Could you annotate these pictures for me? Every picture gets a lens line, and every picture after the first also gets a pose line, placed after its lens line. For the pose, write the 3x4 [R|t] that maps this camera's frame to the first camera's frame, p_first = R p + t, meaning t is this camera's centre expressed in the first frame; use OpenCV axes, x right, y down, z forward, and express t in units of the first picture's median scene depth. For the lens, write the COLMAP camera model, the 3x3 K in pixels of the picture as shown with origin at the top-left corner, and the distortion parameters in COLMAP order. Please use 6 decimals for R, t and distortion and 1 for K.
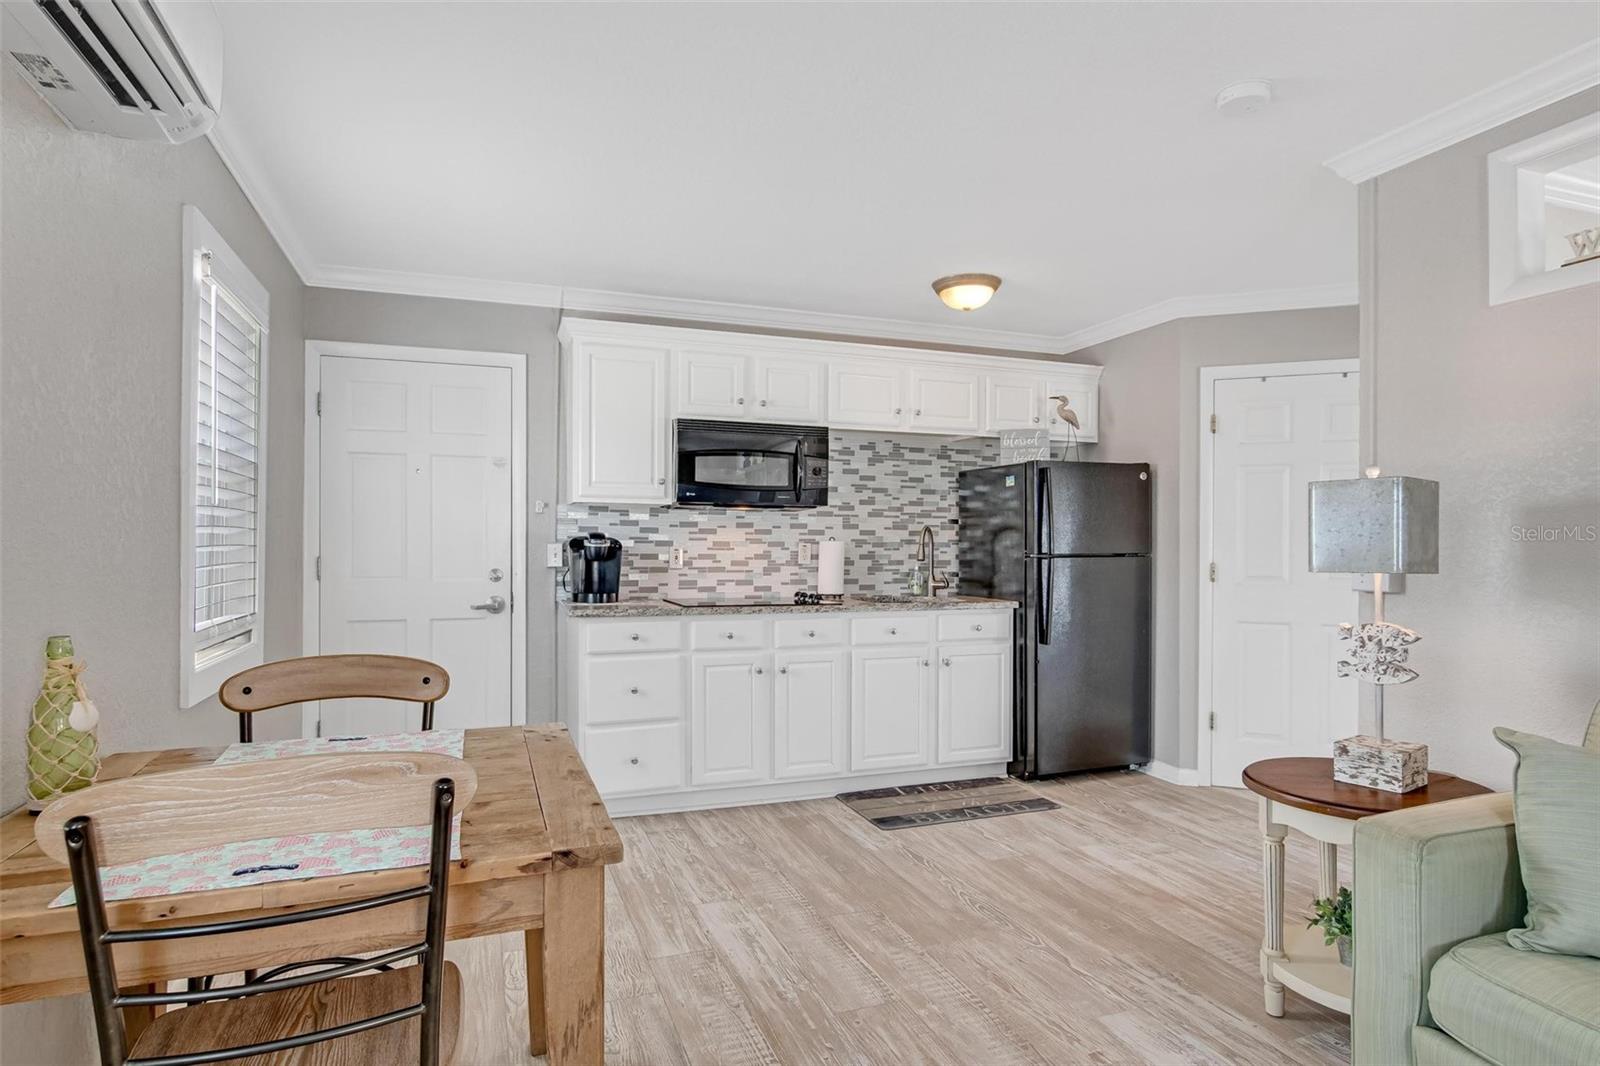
lens RADIAL K [[870.0, 0, 791.1], [0, 870.0, 548.8], [0, 0, 1]] dist [-0.002650, 0.000331]
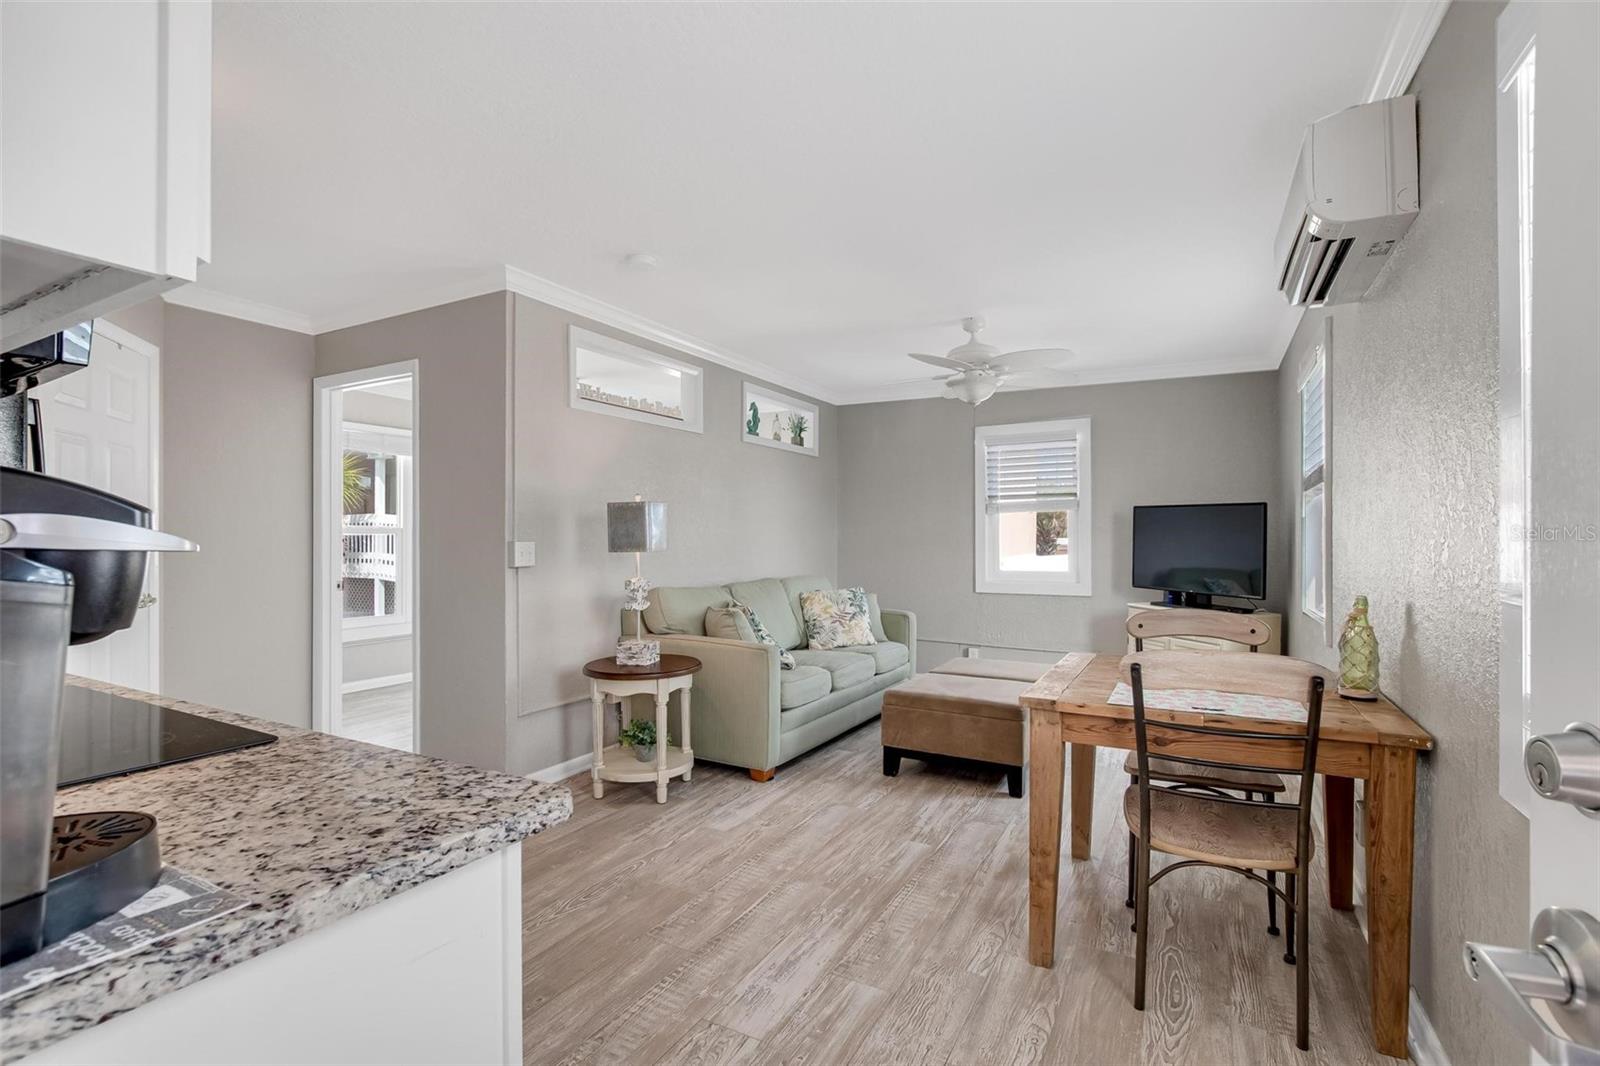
lens RADIAL K [[731.4, 0, 798.9], [0, 731.4, 540.2], [0, 0, 1]] dist [-0.016750, -0.000158]
pose [[-0.661323, -0.001598, 0.750099, -0.501777], [0.004834, 0.999968, 0.006392, -0.009849], [-0.750086, 0.007853, -0.661294, 1.177225]]
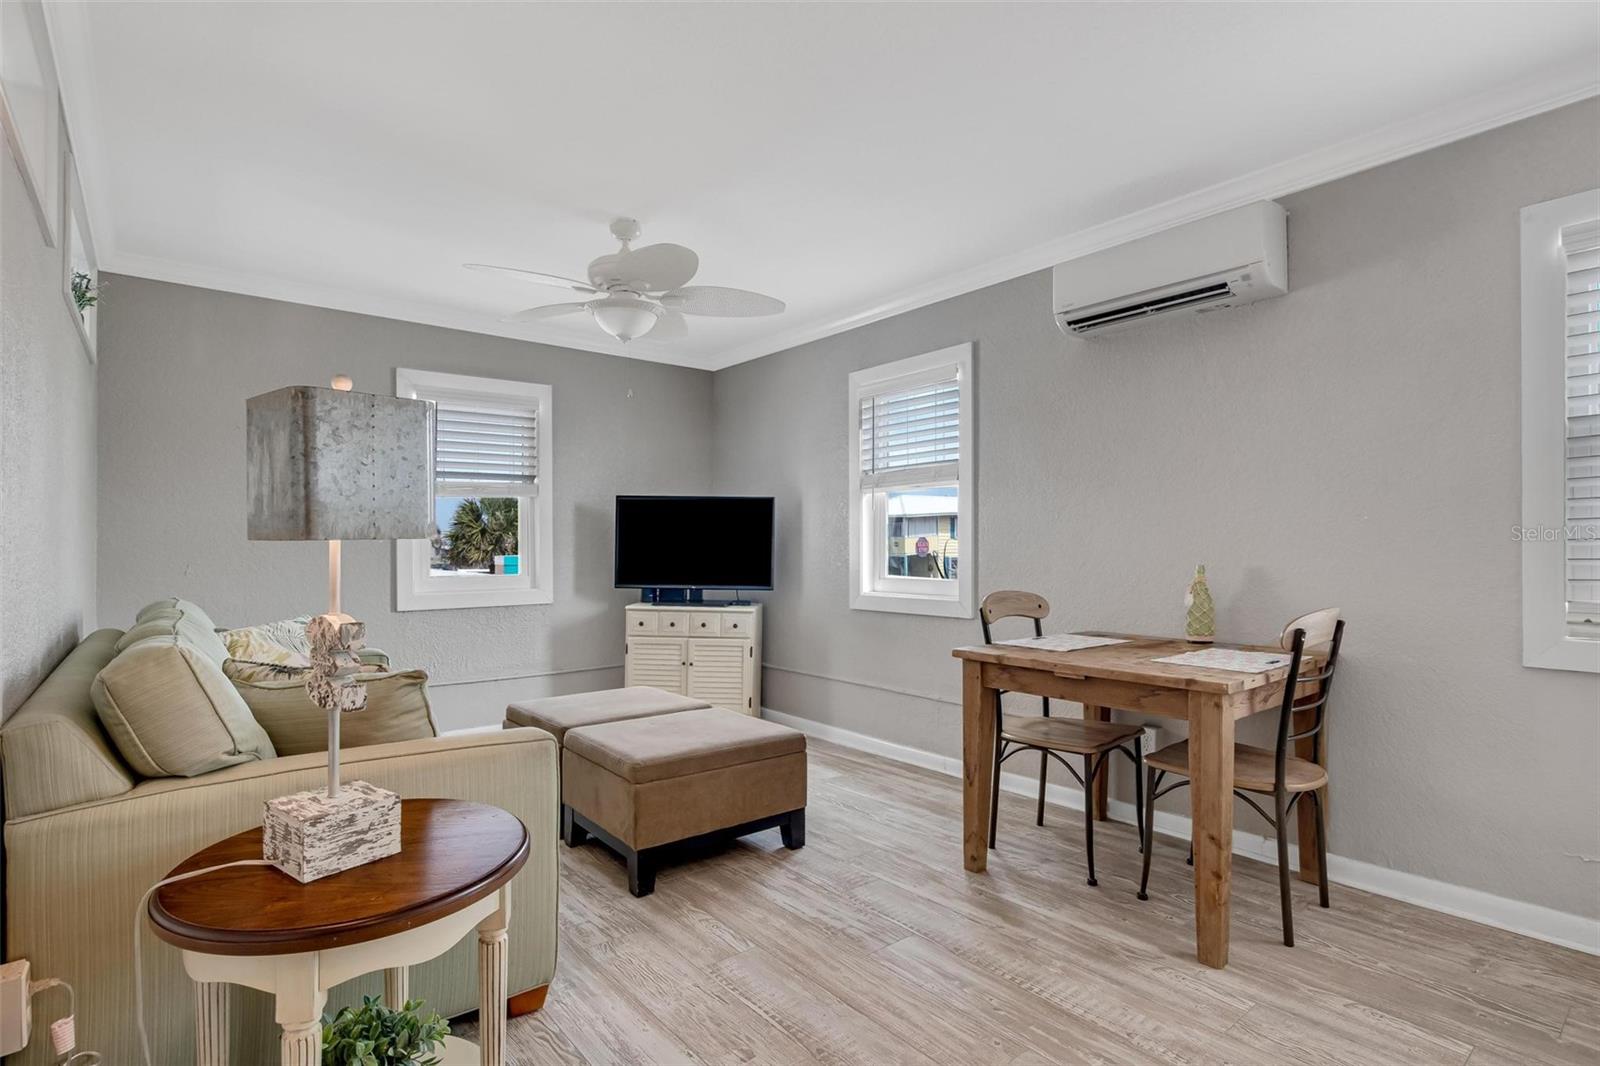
lens RADIAL K [[780.2, 0, 783.2], [0, 780.2, 534.2], [0, 0, 1]] dist [-0.022451, 0.000914]
pose [[-0.950296, 0.001232, -0.311344, 0.347773], [0.002946, 0.999983, -0.005033, 0.012107], [0.311333, -0.005700, -0.950284, 1.097954]]
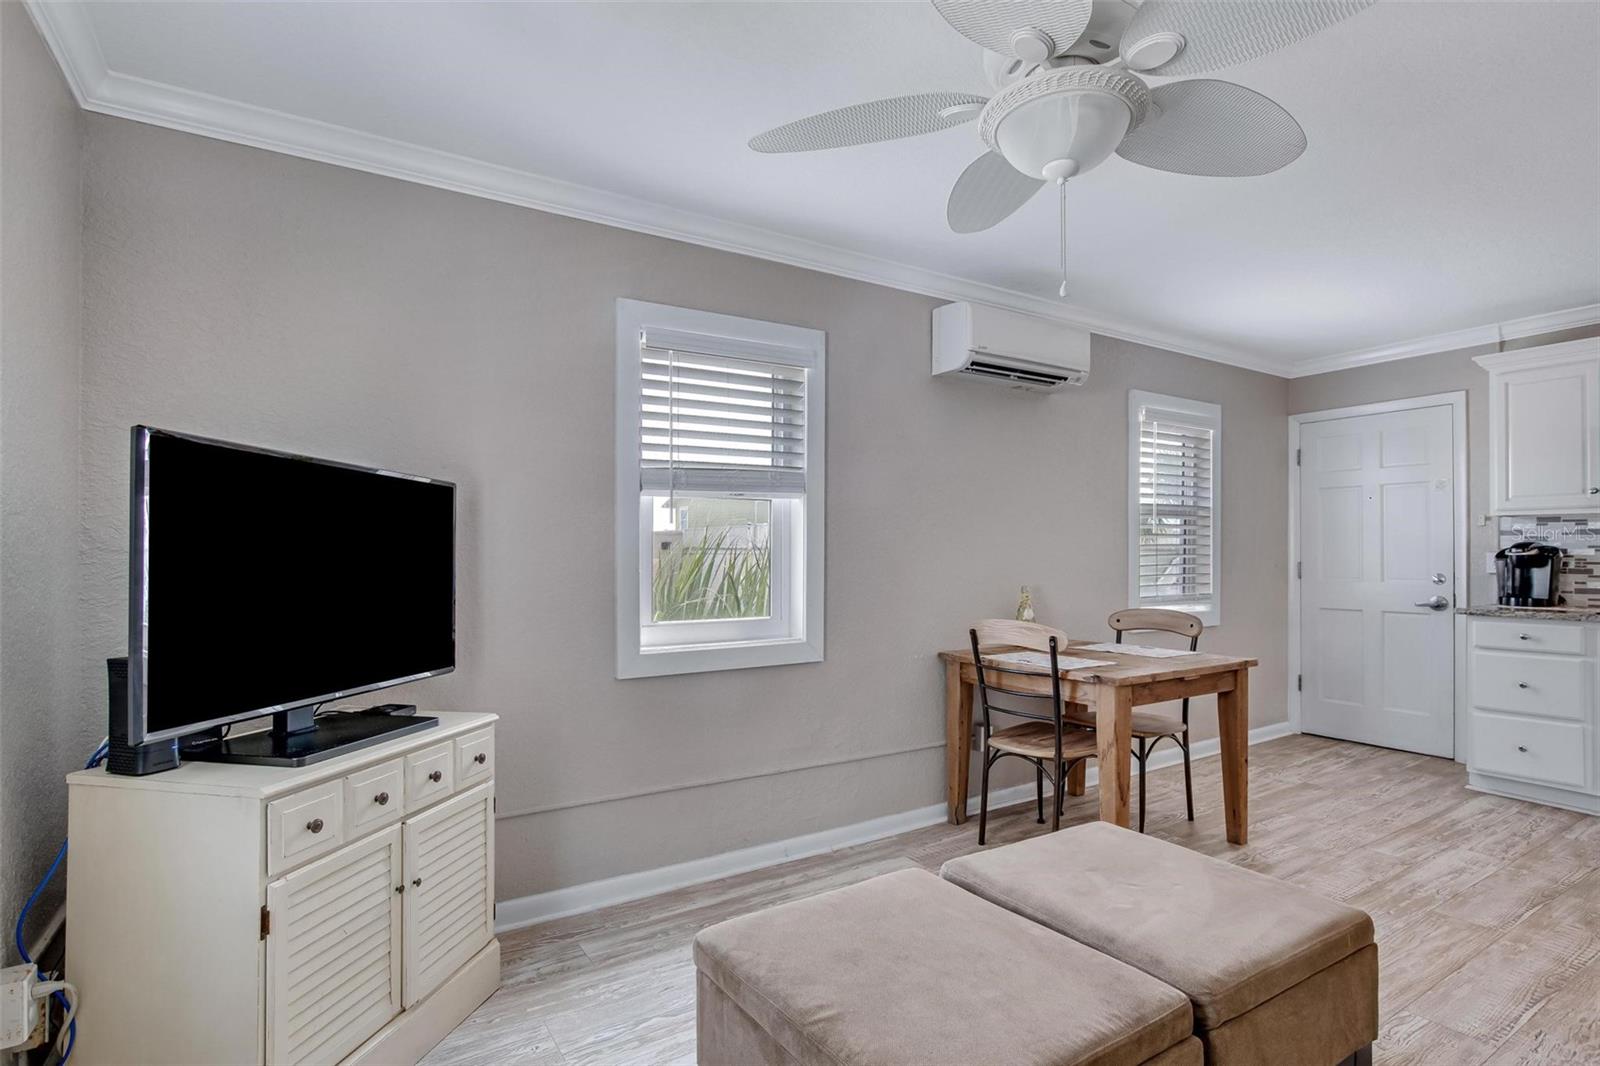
lens RADIAL K [[780.2, 0, 771.4], [0, 780.2, 554.5], [0, 0, 1]] dist [-0.022451, 0.000914]
pose [[0.180708, -0.000739, -0.983537, 0.662343], [-0.003272, 0.999994, -0.001352, 0.001595], [0.983531, 0.003462, 0.180704, -0.125644]]
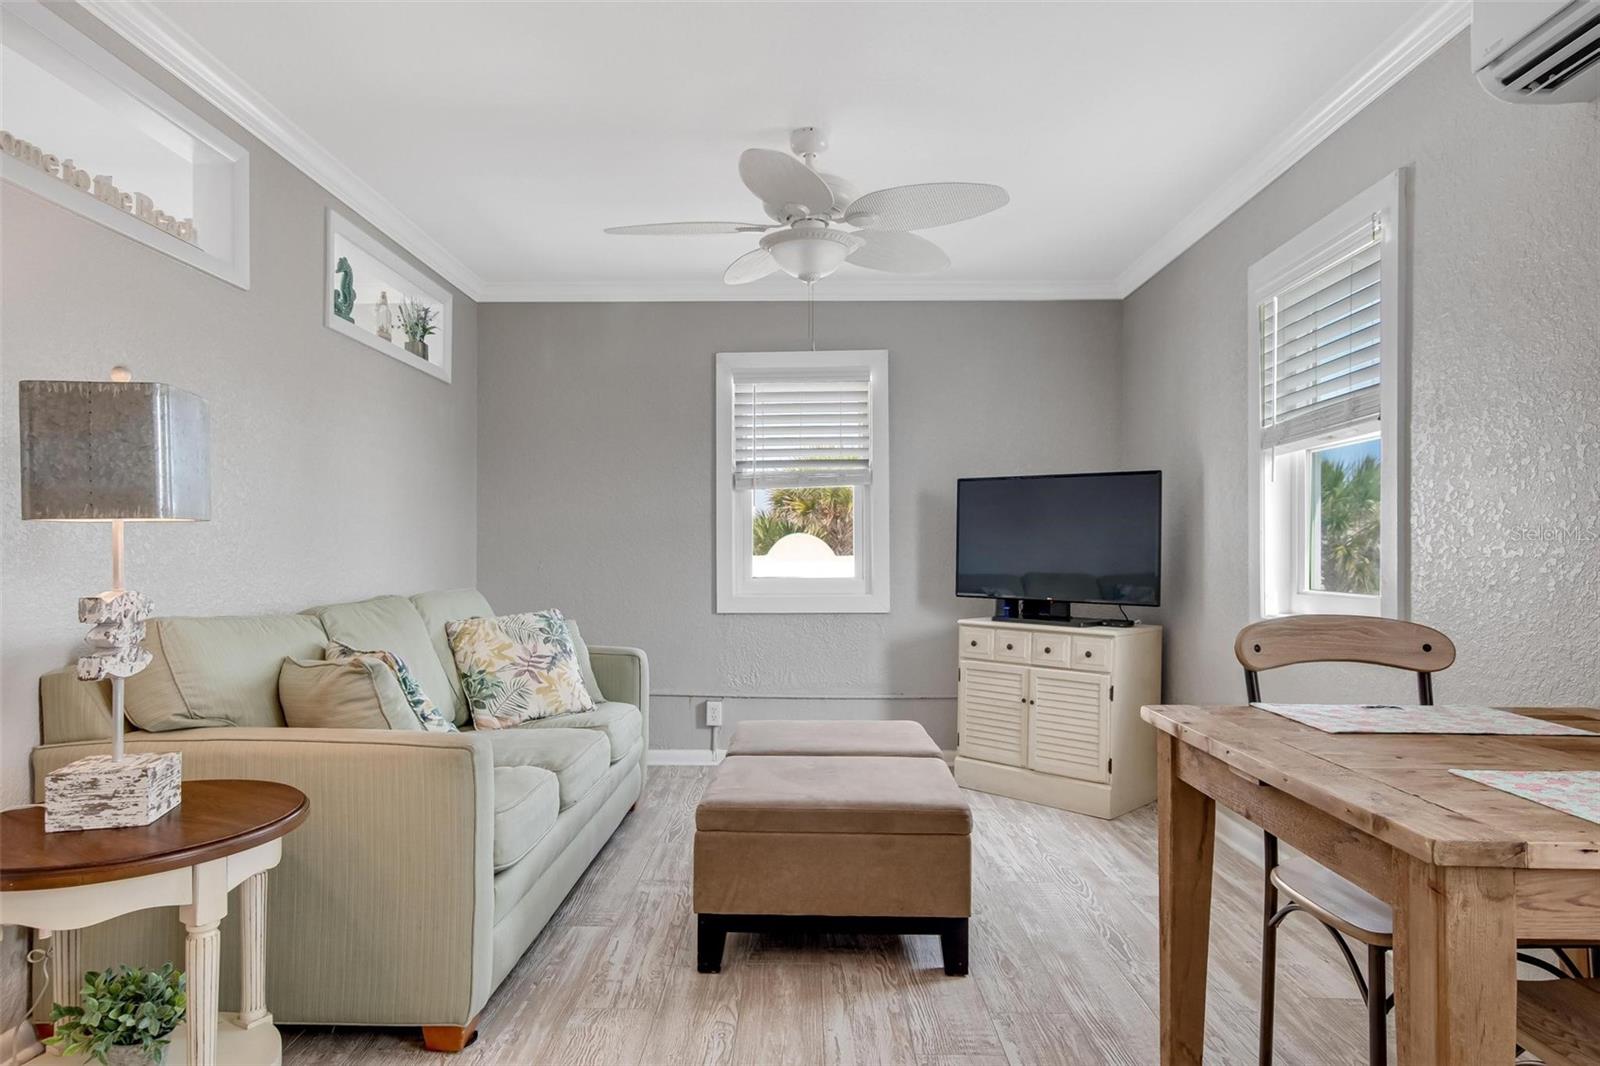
lens RADIAL K [[945.6, 0, 788.2], [0, 945.6, 536.2], [0, 0, 1]] dist [0.006205, 0.002794]
pose [[-0.931094, 0.010039, 0.364641, -0.085030], [0.006876, 0.999927, -0.009972, 0.028190], [-0.364714, -0.006778, -0.931095, 1.001834]]
